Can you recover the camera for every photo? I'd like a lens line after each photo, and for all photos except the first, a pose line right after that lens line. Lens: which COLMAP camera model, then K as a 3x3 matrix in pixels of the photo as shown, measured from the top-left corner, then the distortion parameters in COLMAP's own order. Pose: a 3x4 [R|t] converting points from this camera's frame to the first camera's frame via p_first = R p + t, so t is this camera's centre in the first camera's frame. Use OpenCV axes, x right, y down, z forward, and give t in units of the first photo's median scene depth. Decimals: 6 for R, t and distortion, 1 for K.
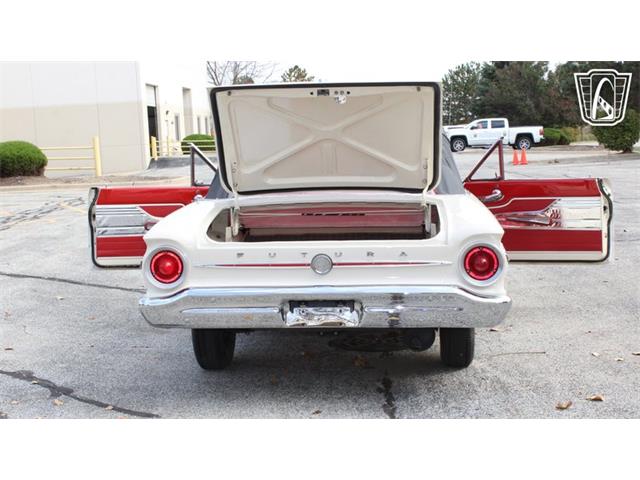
lens RADIAL K [[995.2, 0, 320.0], [0, 995.2, 240.0], [0, 0, 1]] dist [-0.025501, -0.068958]
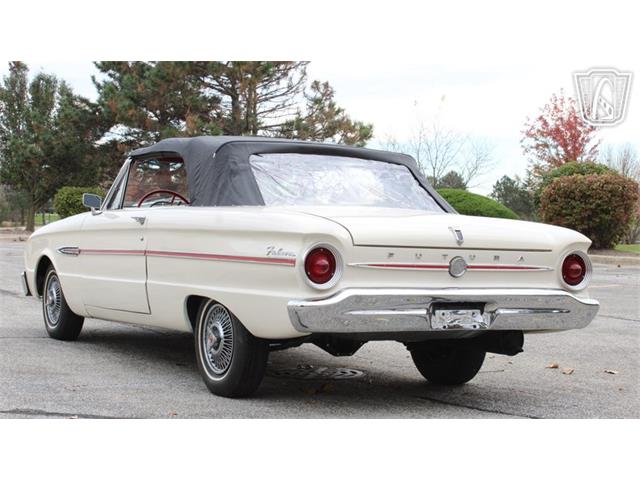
lens RADIAL K [[995.2, 0, 320.0], [0, 995.2, 240.0], [0, 0, 1]] dist [-0.025501, -0.068958]
pose [[0.829478, 0.044911, 0.556730, -0.584774], [0.002581, 0.996443, -0.084227, 0.070701], [-0.558533, 0.071302, 0.826412, 0.211965]]
